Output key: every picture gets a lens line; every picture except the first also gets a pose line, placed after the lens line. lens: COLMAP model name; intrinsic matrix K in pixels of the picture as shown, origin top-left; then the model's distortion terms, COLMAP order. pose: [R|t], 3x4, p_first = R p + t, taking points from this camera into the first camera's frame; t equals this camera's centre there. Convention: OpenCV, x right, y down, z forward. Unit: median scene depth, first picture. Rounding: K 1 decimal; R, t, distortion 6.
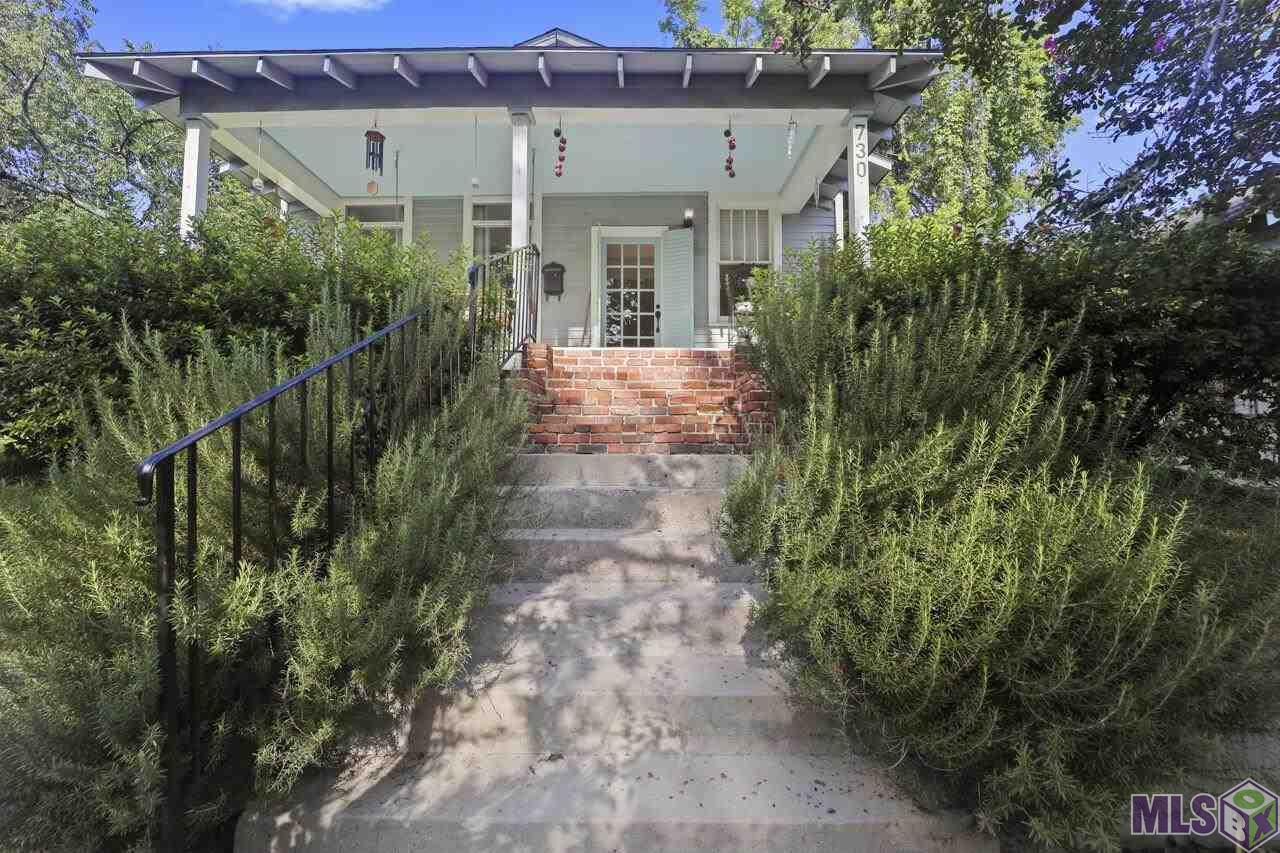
lens RADIAL K [[524.1, 0, 637.5], [0, 524.1, 427.0], [0, 0, 1]] dist [-0.023083, -0.000198]
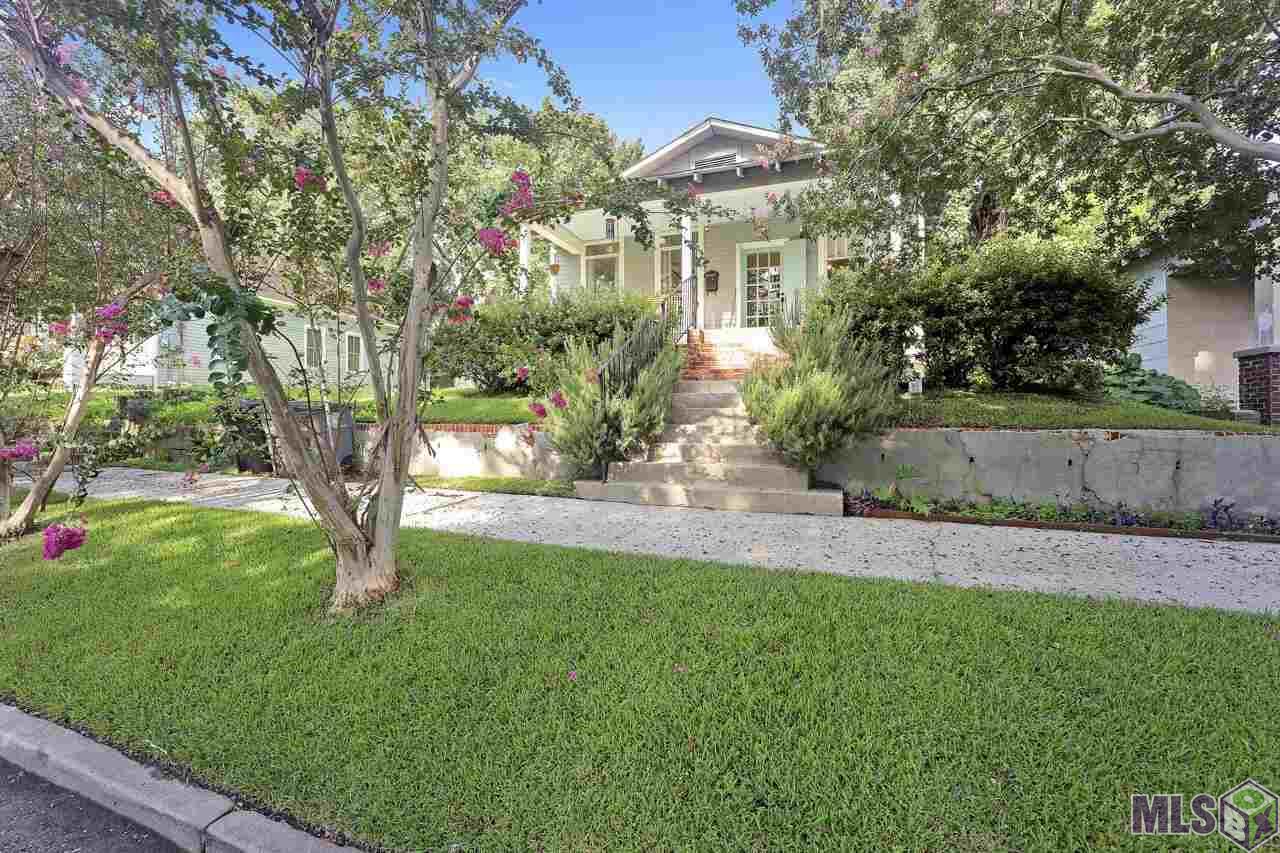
lens RADIAL K [[524.1, 0, 640.1], [0, 524.1, 418.0], [0, 0, 1]] dist [-0.023083, -0.000198]
pose [[0.942606, 0.004452, -0.333876, 0.302234], [0.011407, 0.998898, 0.045525, 0.085220], [0.333711, -0.046721, 0.941517, -1.028100]]
